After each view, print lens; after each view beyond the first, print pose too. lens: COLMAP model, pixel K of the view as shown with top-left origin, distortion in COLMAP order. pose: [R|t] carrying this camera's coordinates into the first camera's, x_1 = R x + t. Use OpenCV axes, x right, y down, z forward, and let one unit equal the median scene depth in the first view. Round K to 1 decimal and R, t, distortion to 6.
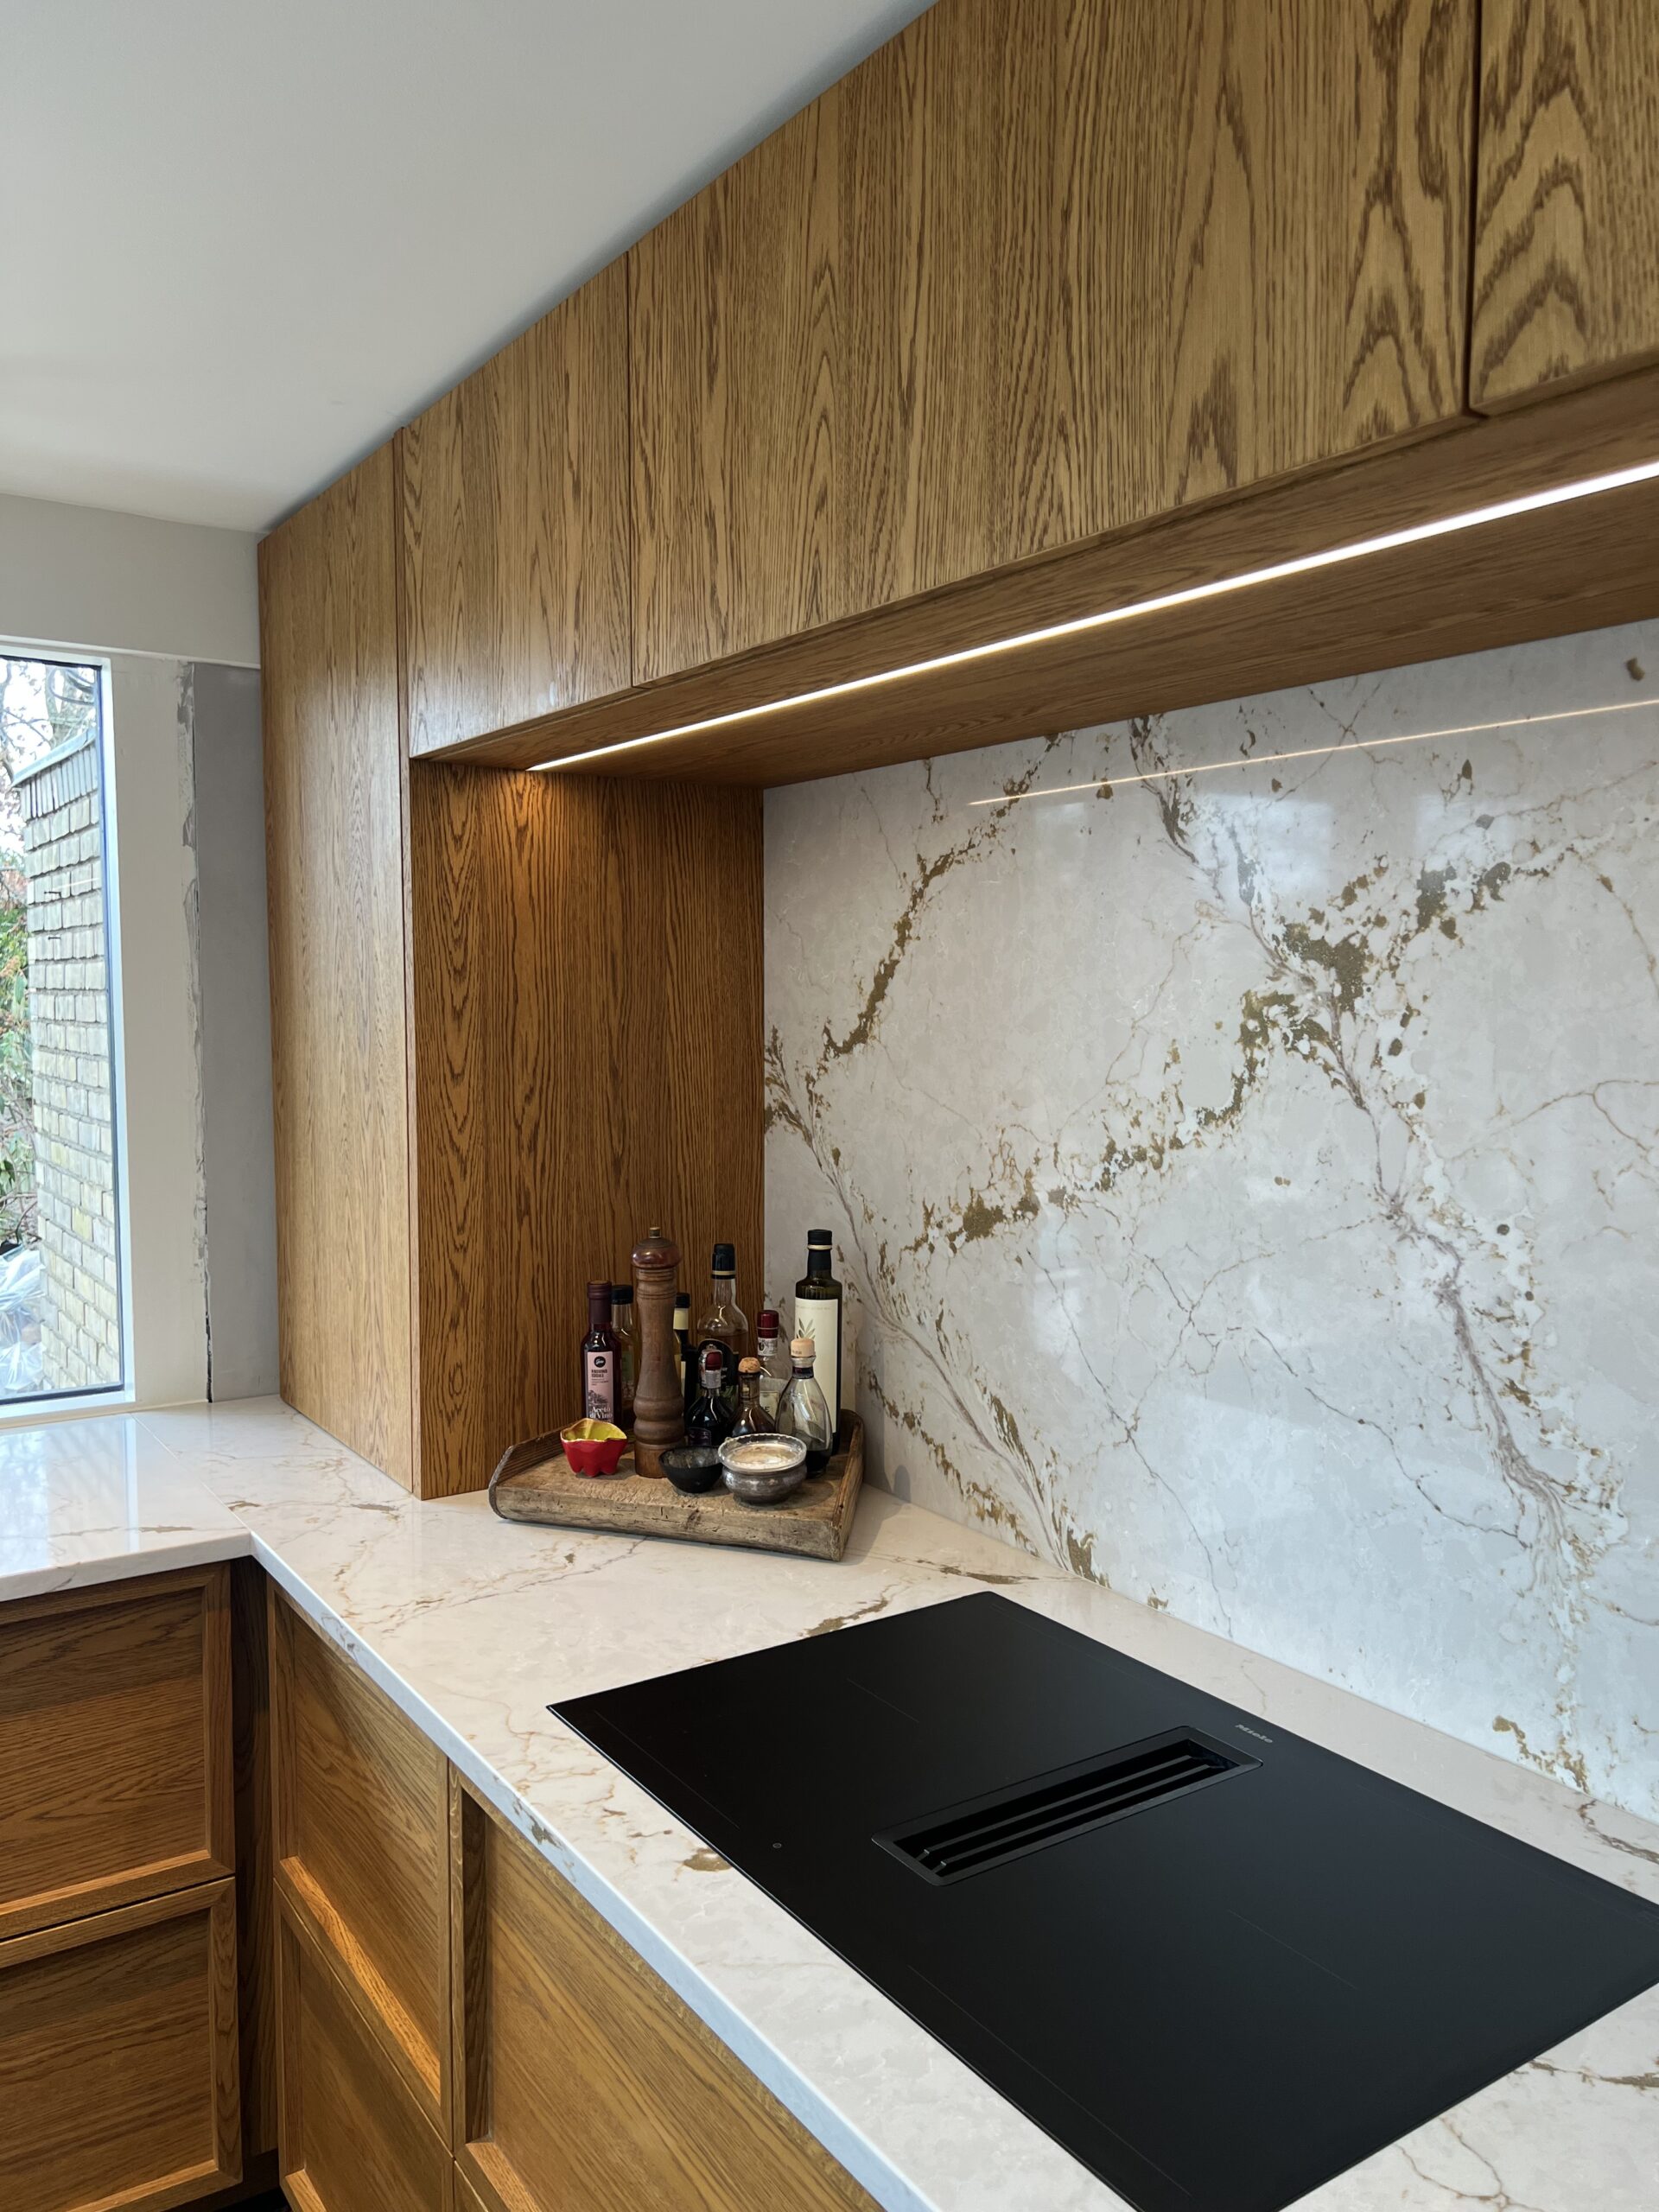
lens RADIAL K [[1663.5, 0, 831.8], [0, 1663.5, 1124.8], [0, 0, 1]] dist [0.070576, -0.086213]
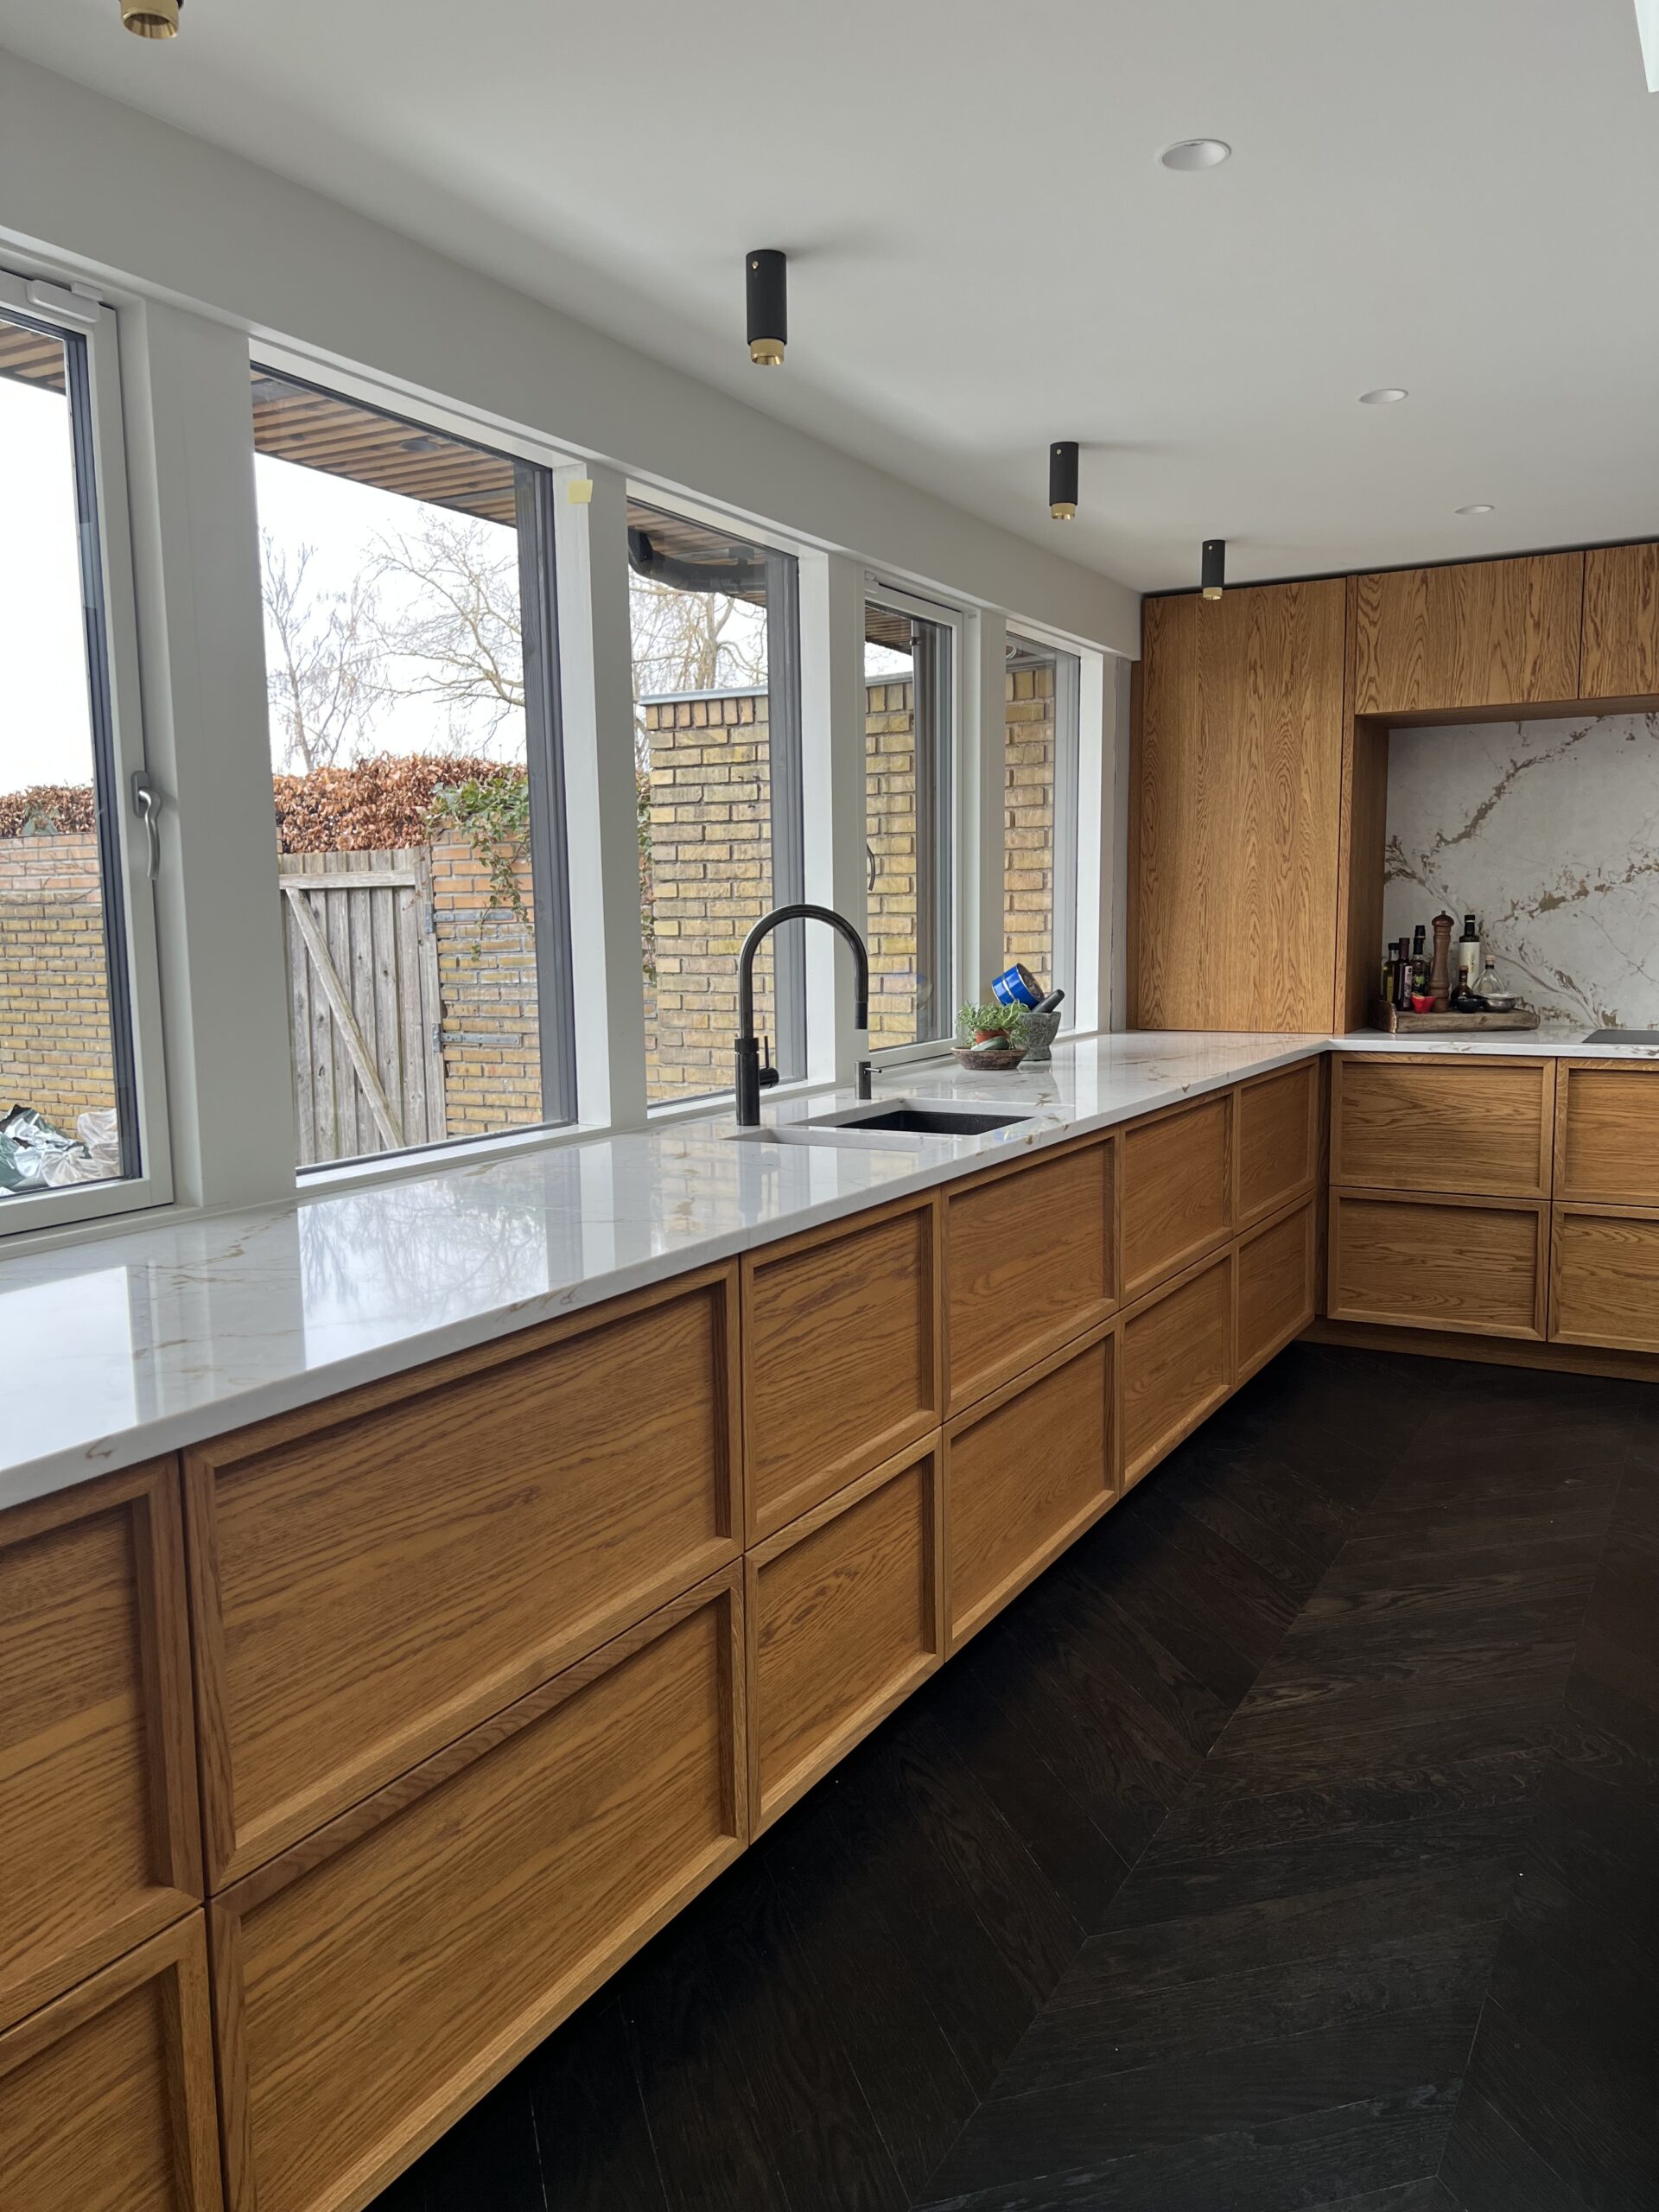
lens RADIAL K [[1663.5, 0, 832.5], [0, 1663.5, 1108.7], [0, 0, 1]] dist [0.070576, -0.086213]
pose [[0.893069, -0.069083, 0.444585, -2.381149], [0.052110, 0.997374, 0.050303, 0.212995], [-0.446892, -0.021757, 0.894323, -0.957728]]
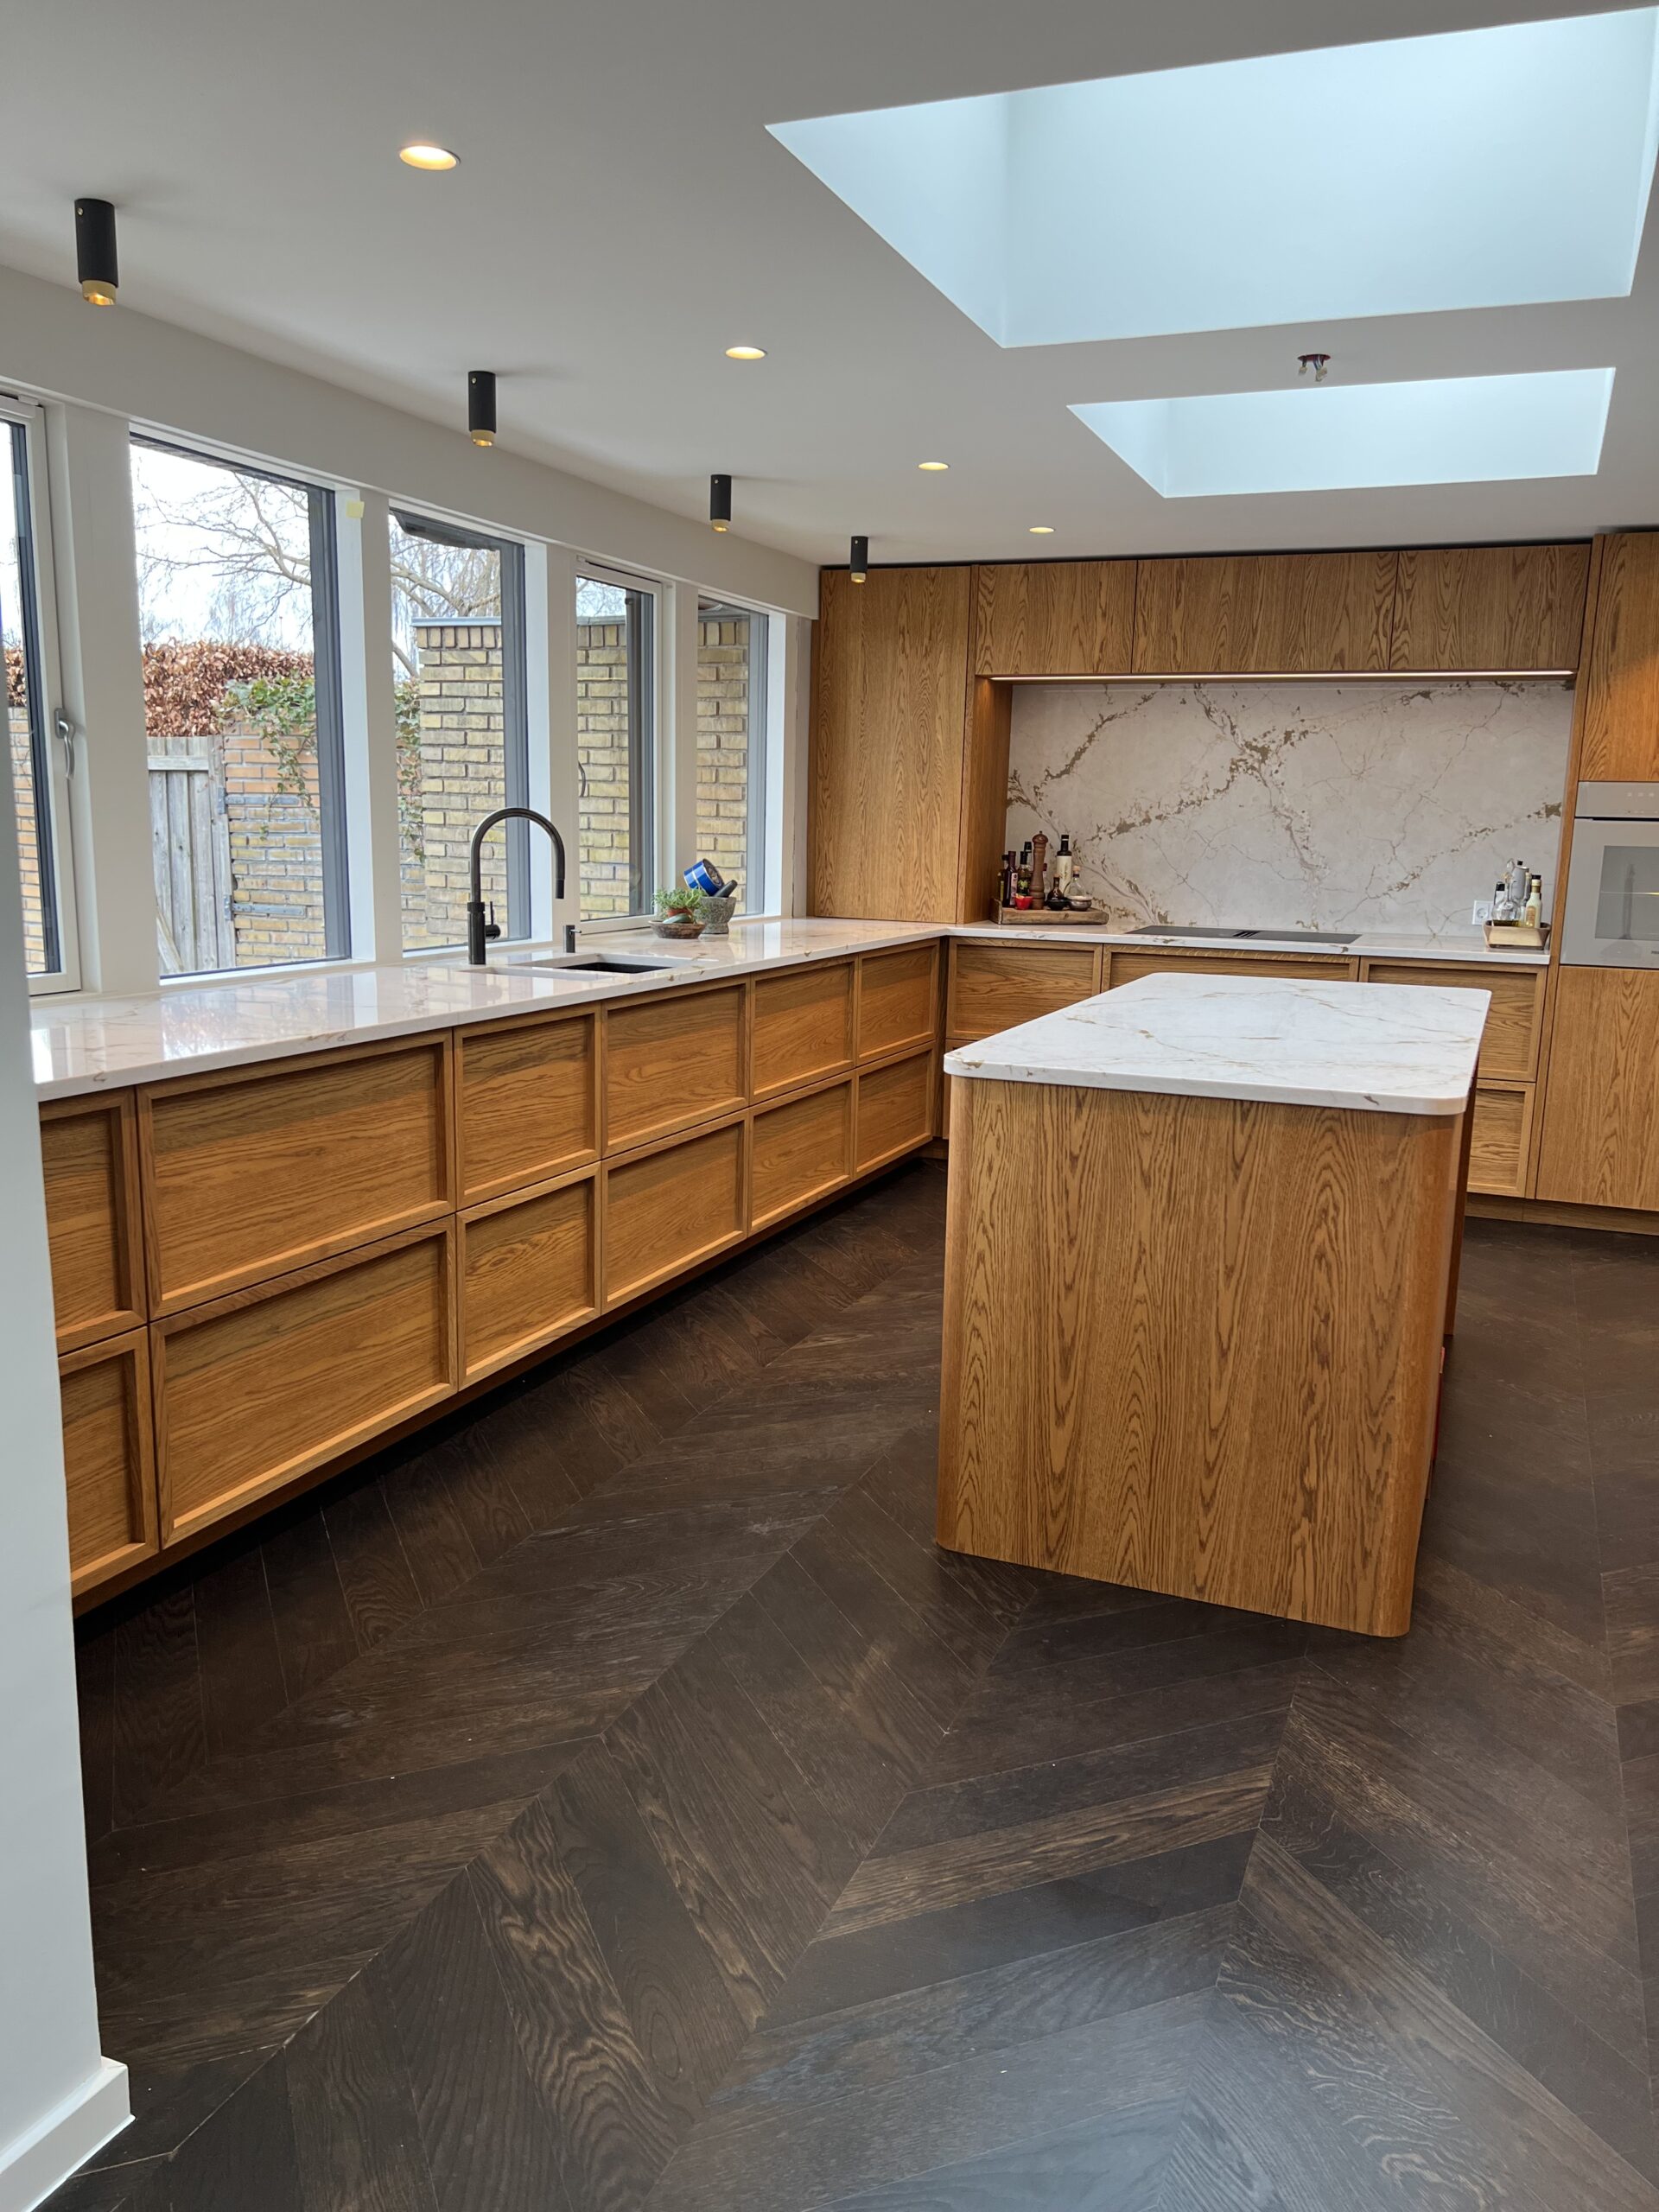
lens RADIAL K [[1663.5, 0, 842.3], [0, 1663.5, 1121.7], [0, 0, 1]] dist [0.070576, -0.086213]
pose [[0.830976, -0.086120, 0.549601, -2.624491], [0.021826, 0.992231, 0.122477, 0.254251], [-0.555879, -0.089780, 0.826400, -1.749728]]
